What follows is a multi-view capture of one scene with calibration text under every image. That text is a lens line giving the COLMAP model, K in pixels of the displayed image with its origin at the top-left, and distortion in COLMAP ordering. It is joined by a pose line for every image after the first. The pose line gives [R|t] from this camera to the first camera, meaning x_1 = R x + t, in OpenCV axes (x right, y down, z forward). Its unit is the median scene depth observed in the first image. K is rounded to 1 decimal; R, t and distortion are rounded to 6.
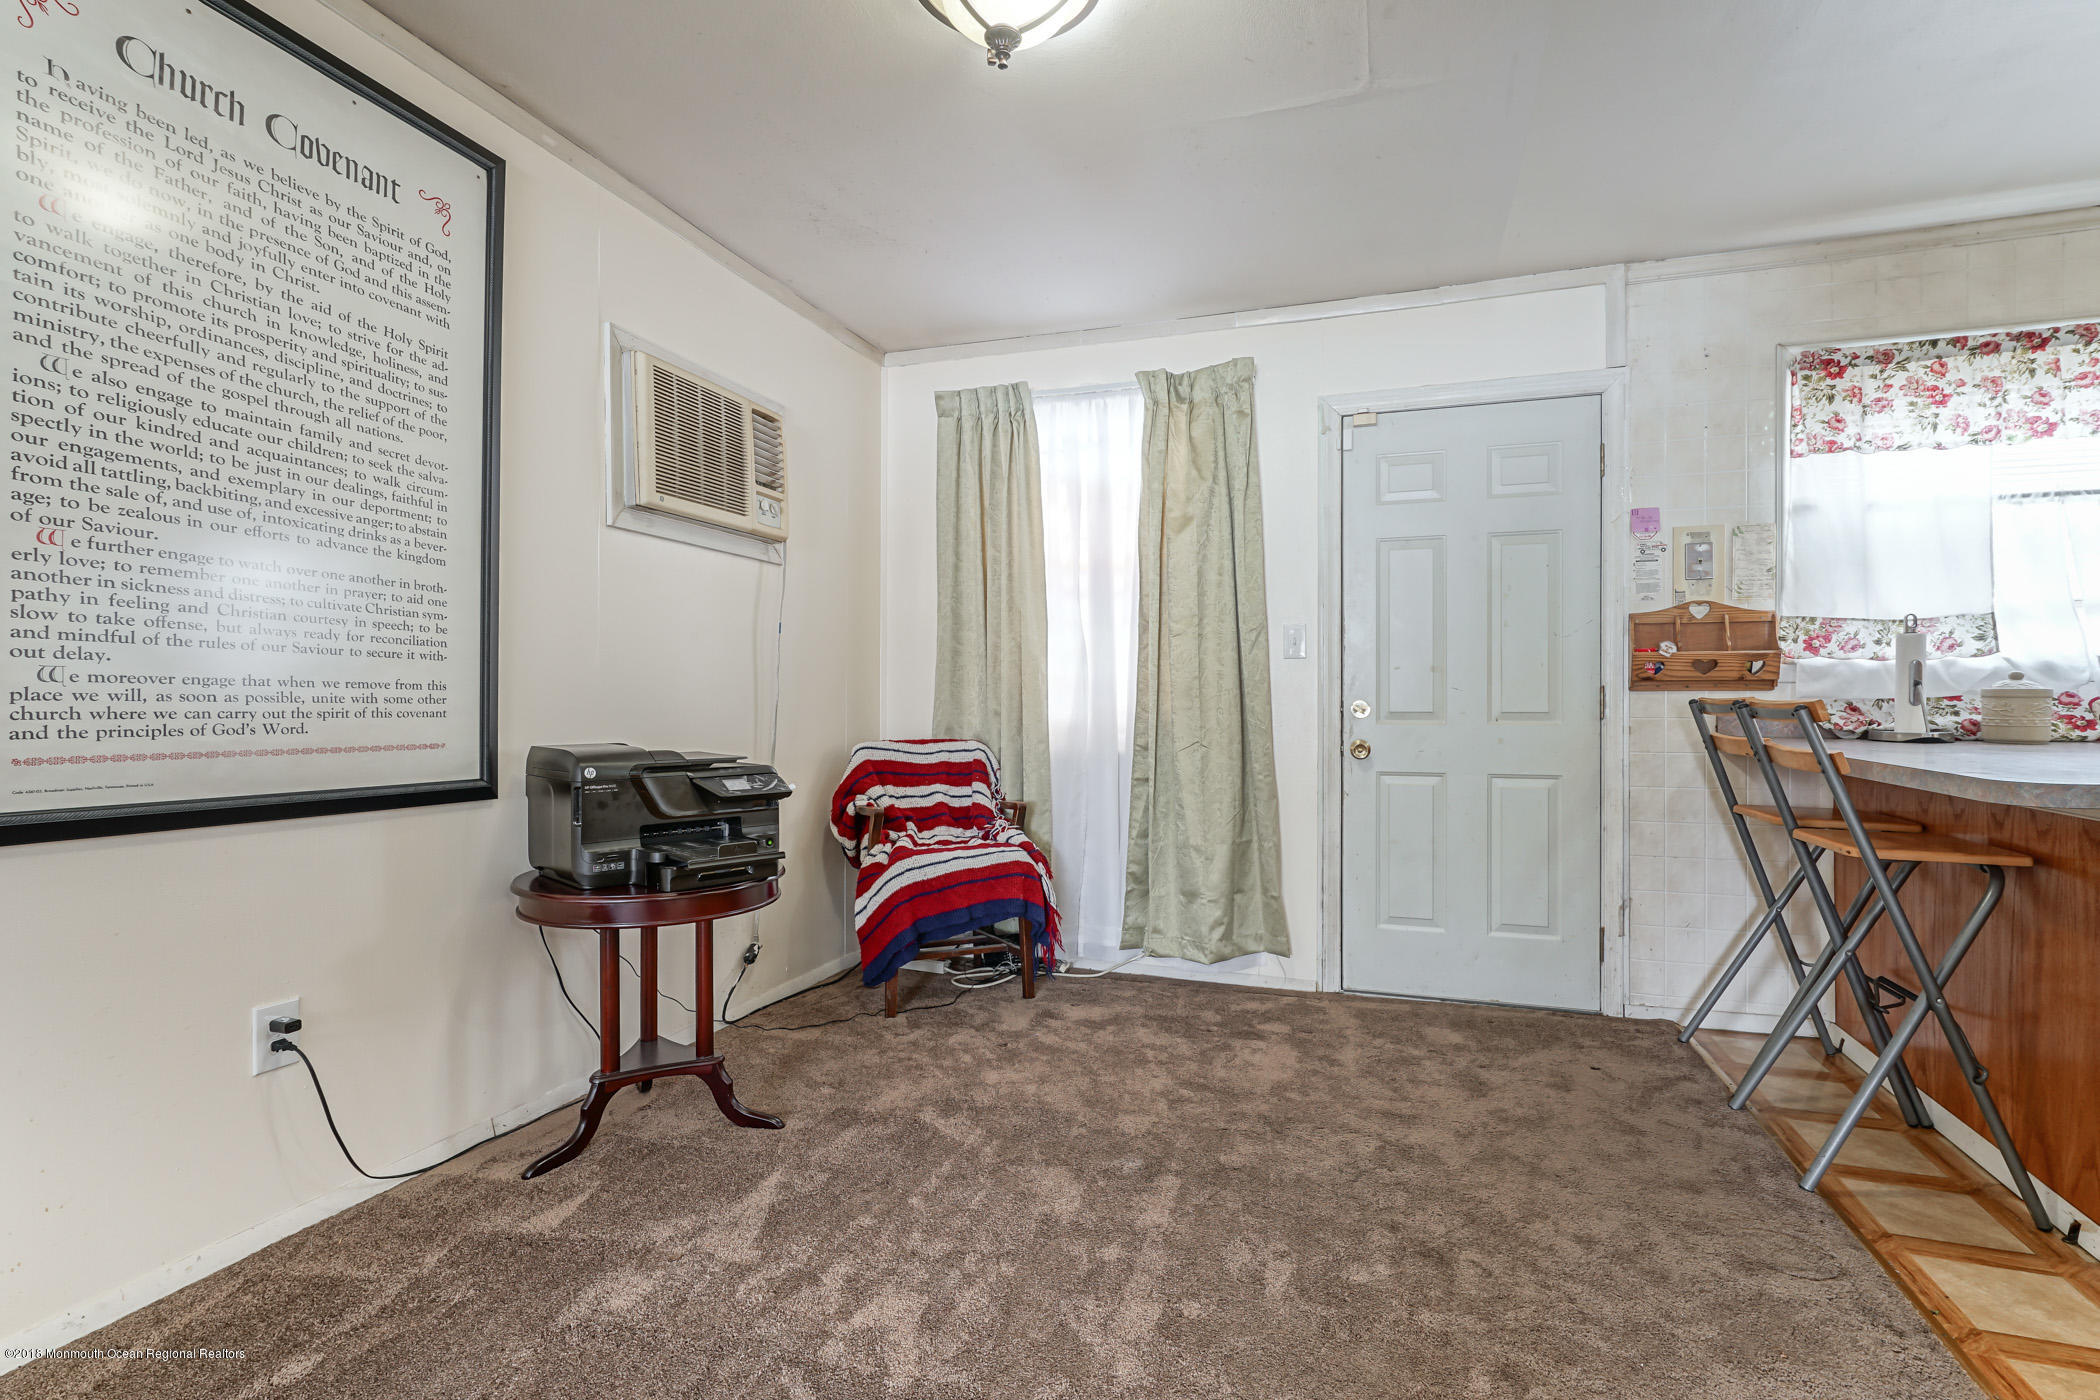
lens RADIAL K [[1016.7, 0, 1033.8], [0, 1016.7, 701.1], [0, 0, 1]] dist [-0.001611, 0.000477]
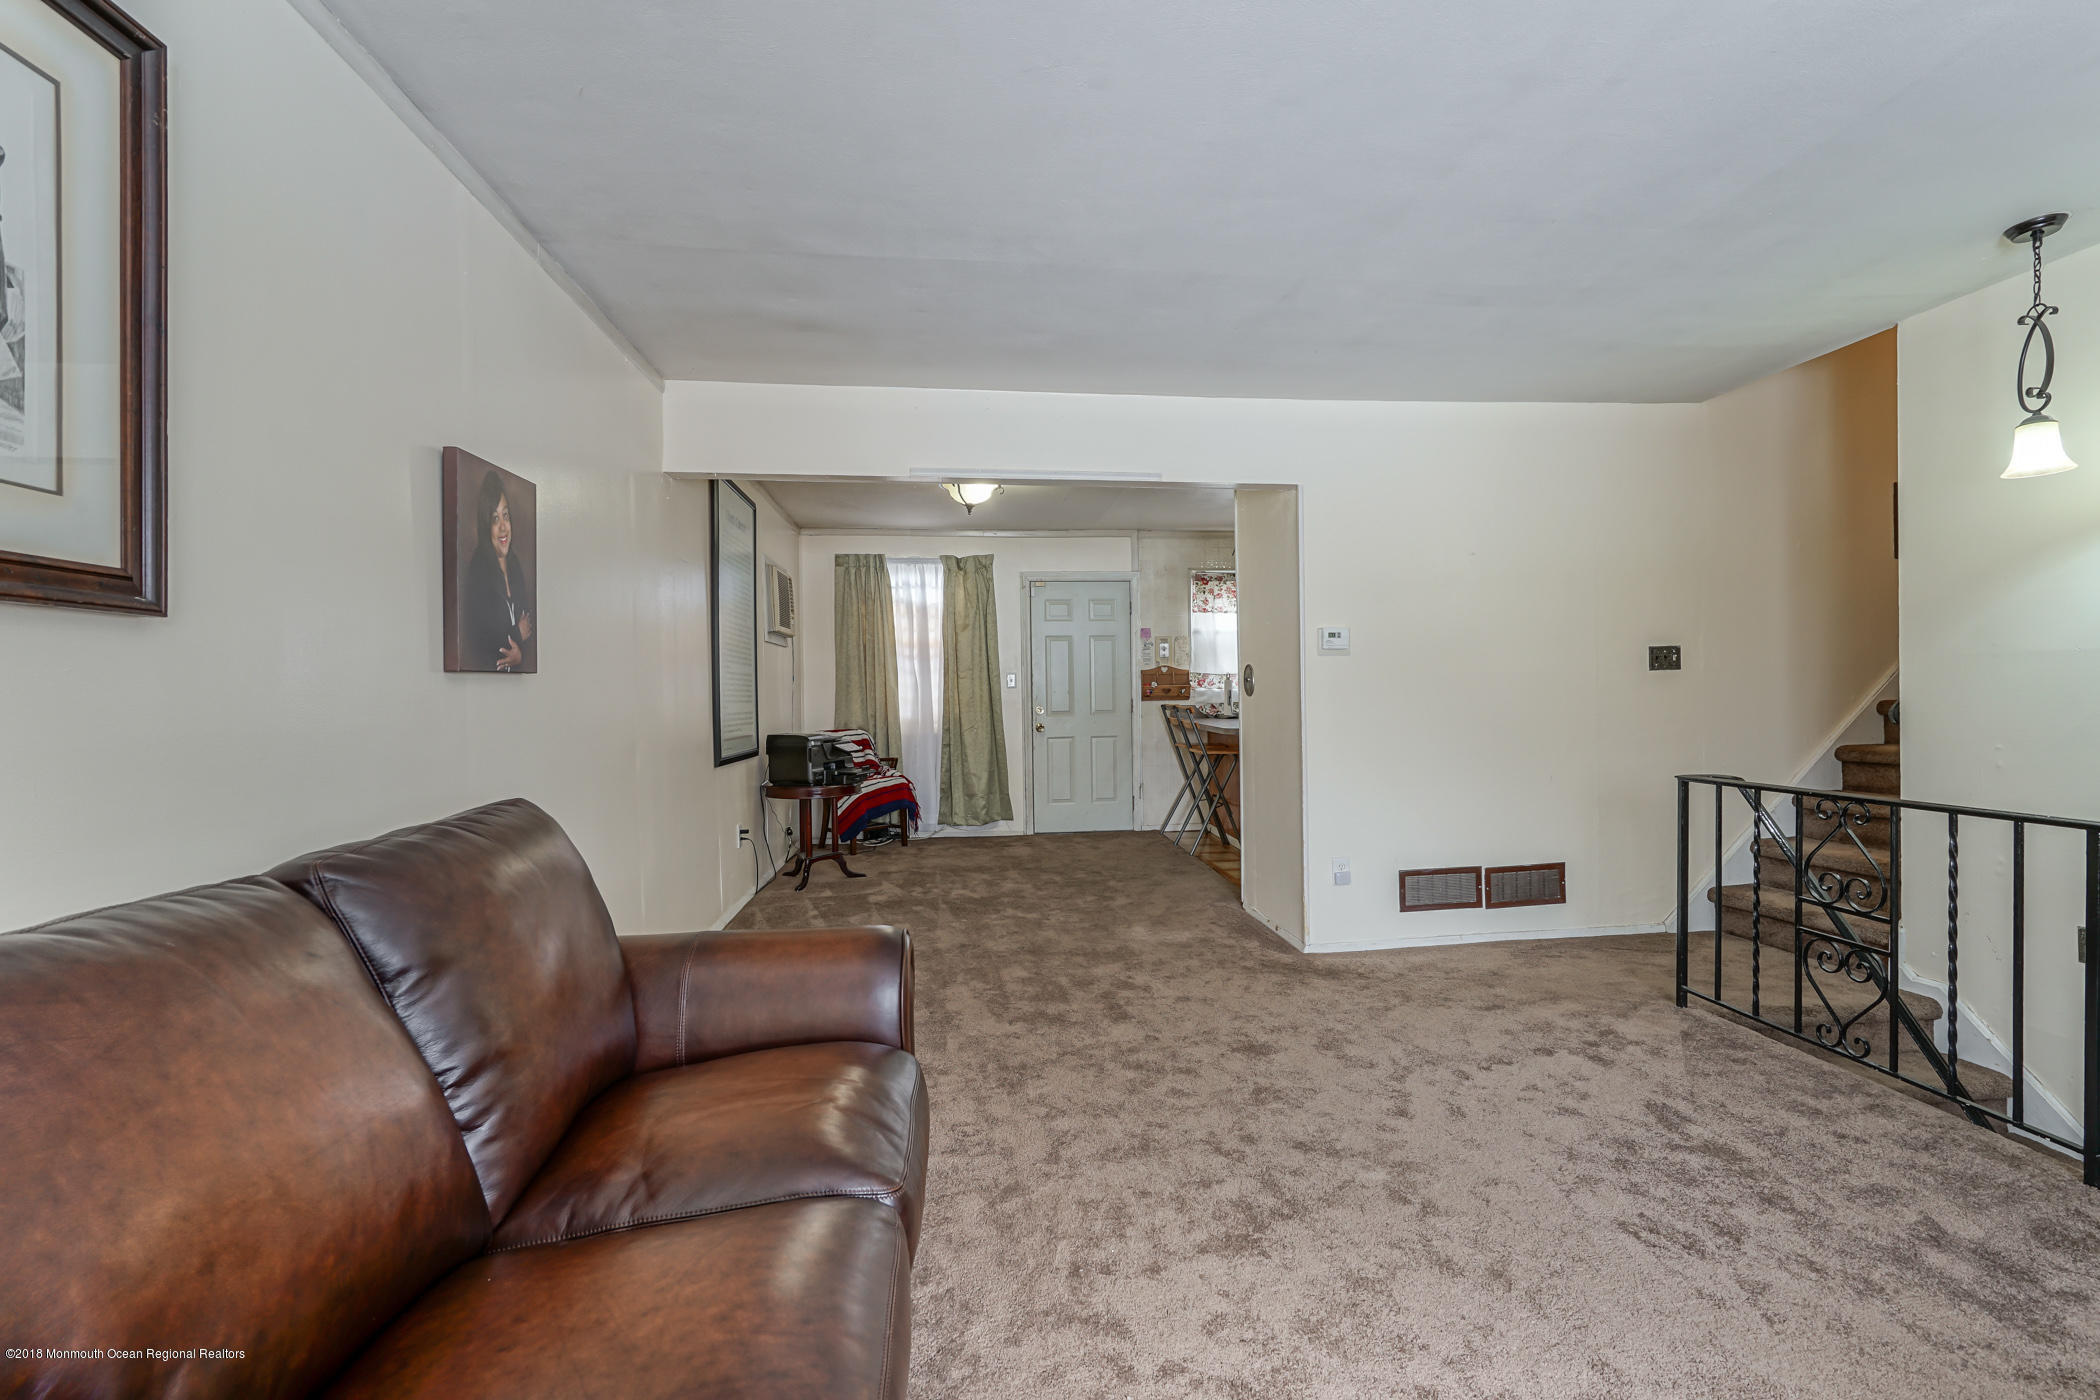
lens RADIAL K [[1016.7, 0, 1033.8], [0, 1016.7, 701.1], [0, 0, 1]] dist [-0.001611, 0.000477]
pose [[0.906609, -0.018748, 0.421556, -0.742827], [0.015494, 0.999818, 0.011143, -0.042800], [-0.421688, -0.003571, 0.906734, -1.213490]]
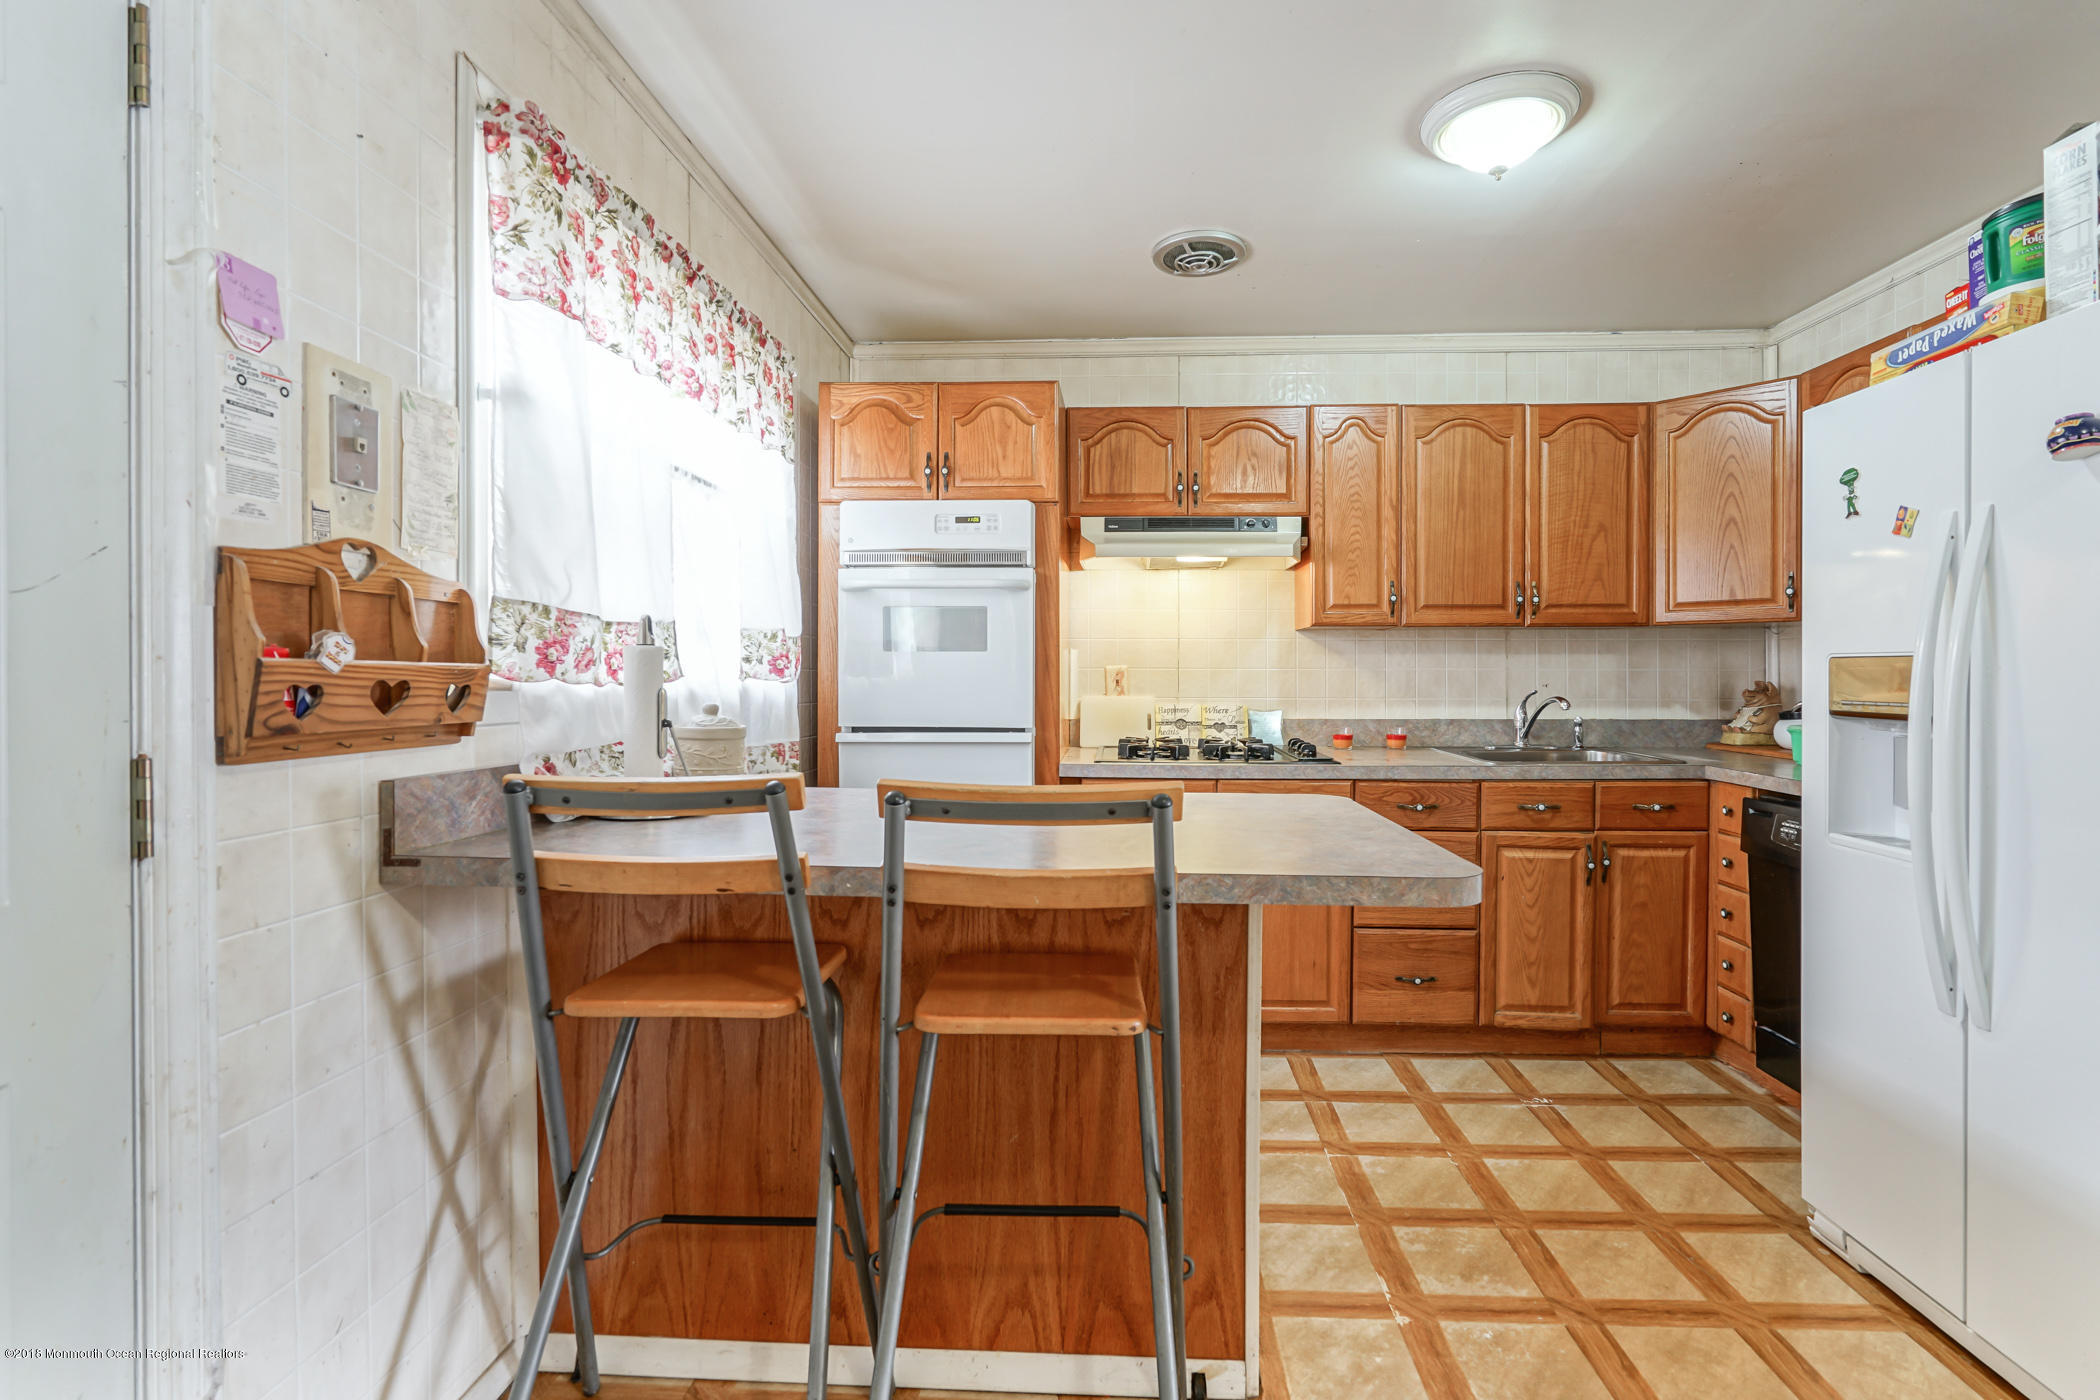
lens RADIAL K [[960.4, 0, 1080.8], [0, 960.4, 681.3], [0, 0, 1]] dist [-0.002064, 0.000023]
pose [[-0.297275, -0.000607, 0.954792, 0.187856], [0.000199, 1.000000, 0.000698, -0.040846], [-0.954792, 0.000398, -0.297275, 0.843339]]
